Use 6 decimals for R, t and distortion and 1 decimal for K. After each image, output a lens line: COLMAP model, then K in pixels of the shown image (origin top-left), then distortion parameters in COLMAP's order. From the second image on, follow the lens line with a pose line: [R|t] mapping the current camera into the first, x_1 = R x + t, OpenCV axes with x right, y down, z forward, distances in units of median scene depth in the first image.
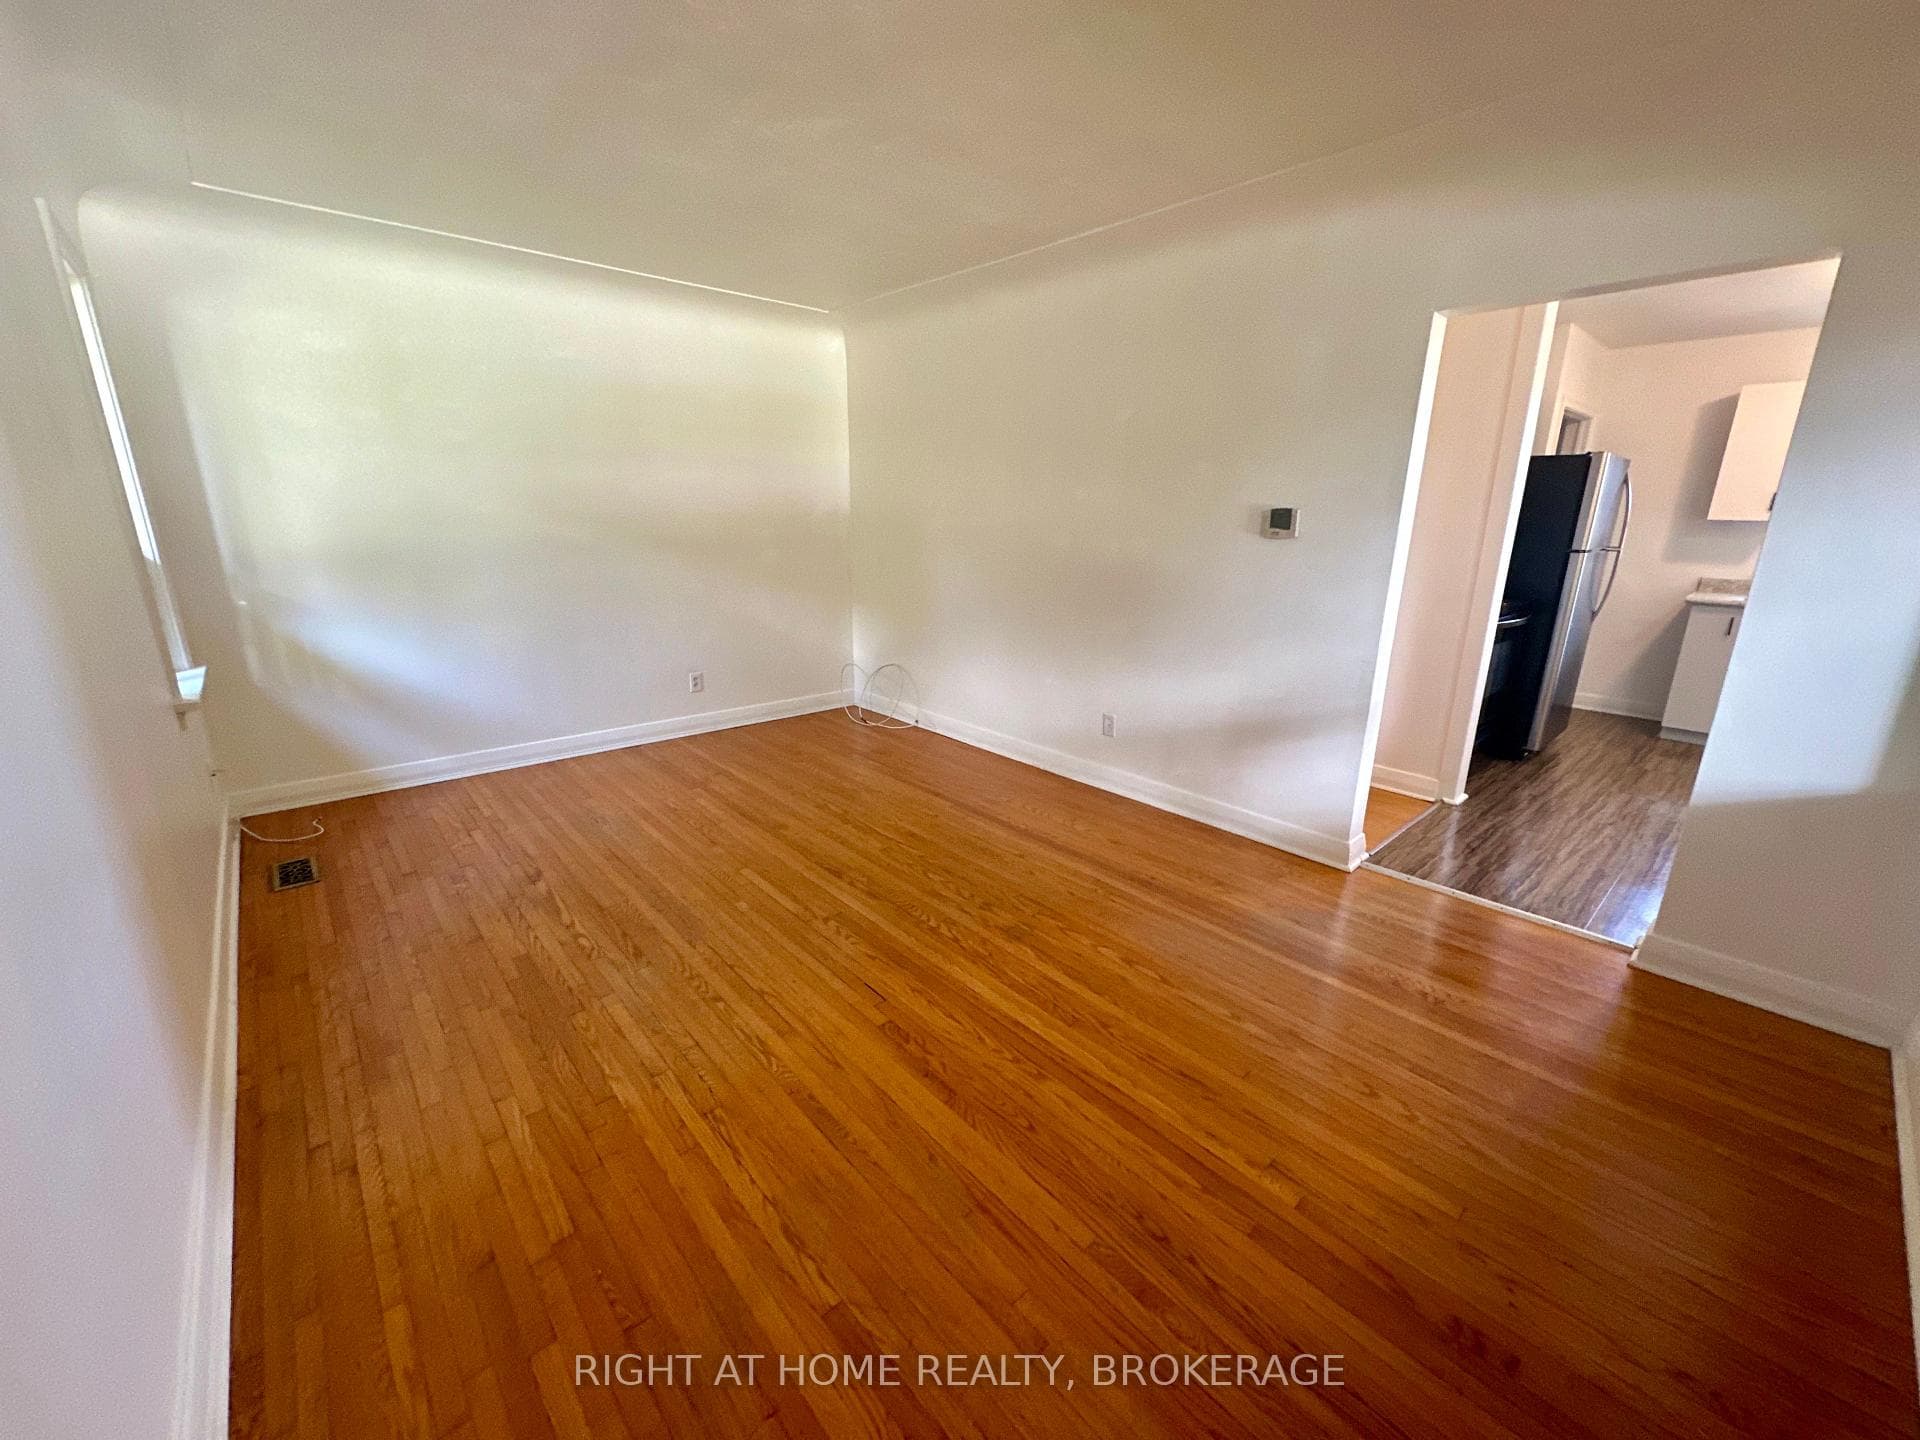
lens RADIAL K [[764.2, 0, 958.5], [0, 764.2, 721.3], [0, 0, 1]] dist [-0.001519, -0.000078]
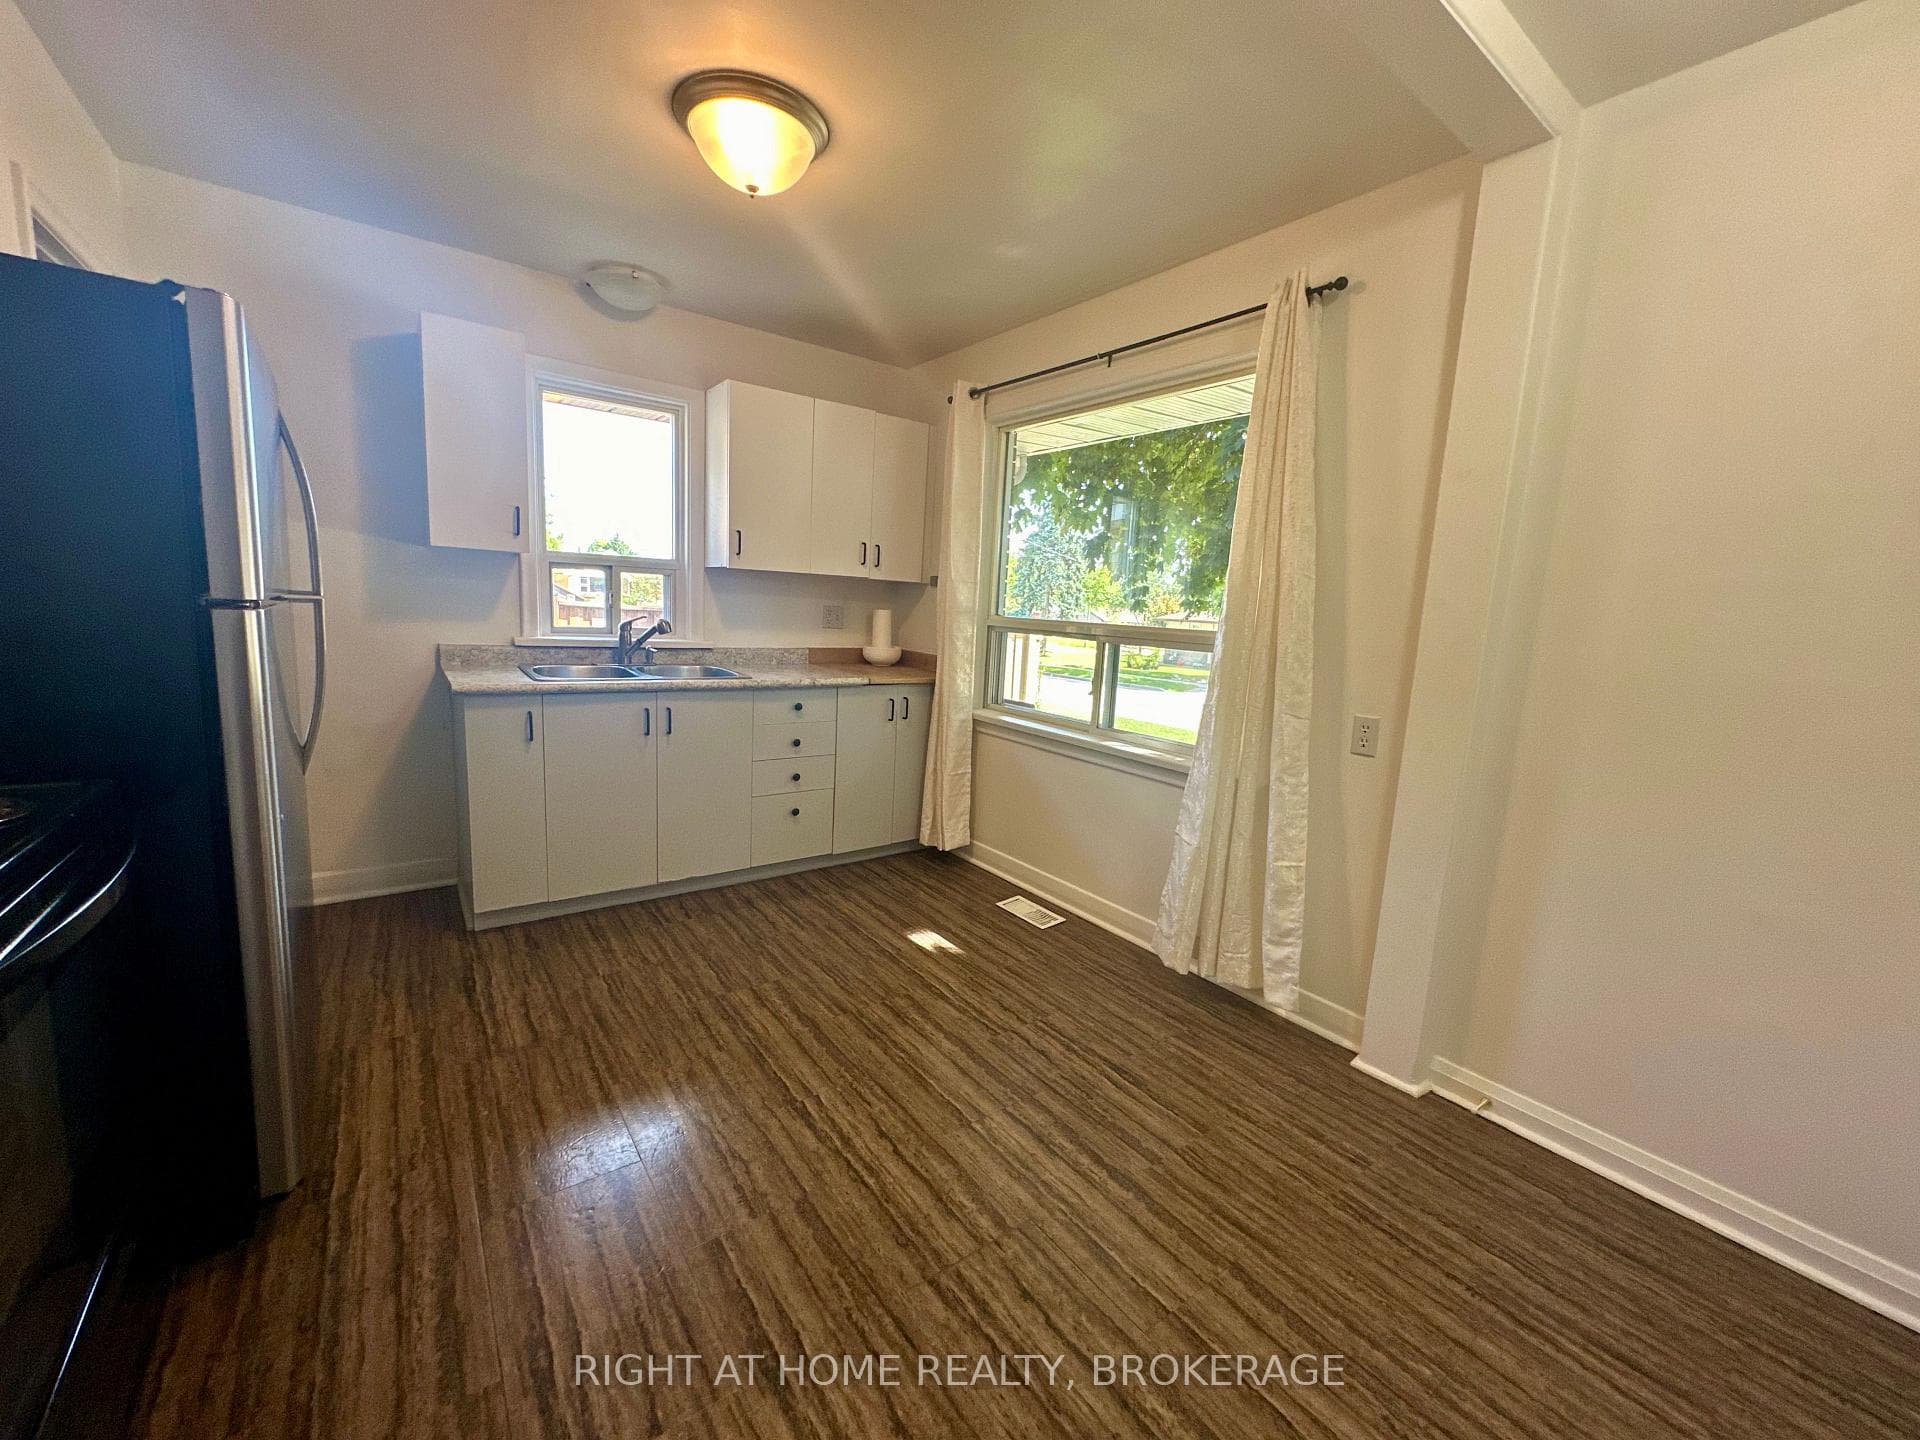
lens RADIAL K [[764.2, 0, 959.3], [0, 764.2, 715.4], [0, 0, 1]] dist [-0.001519, -0.000078]
pose [[0.089447, -0.150282, 0.984588, 0.441258], [0.215476, 0.968059, 0.128184, -0.130674], [-0.972404, 0.200690, 0.118972, 0.576783]]
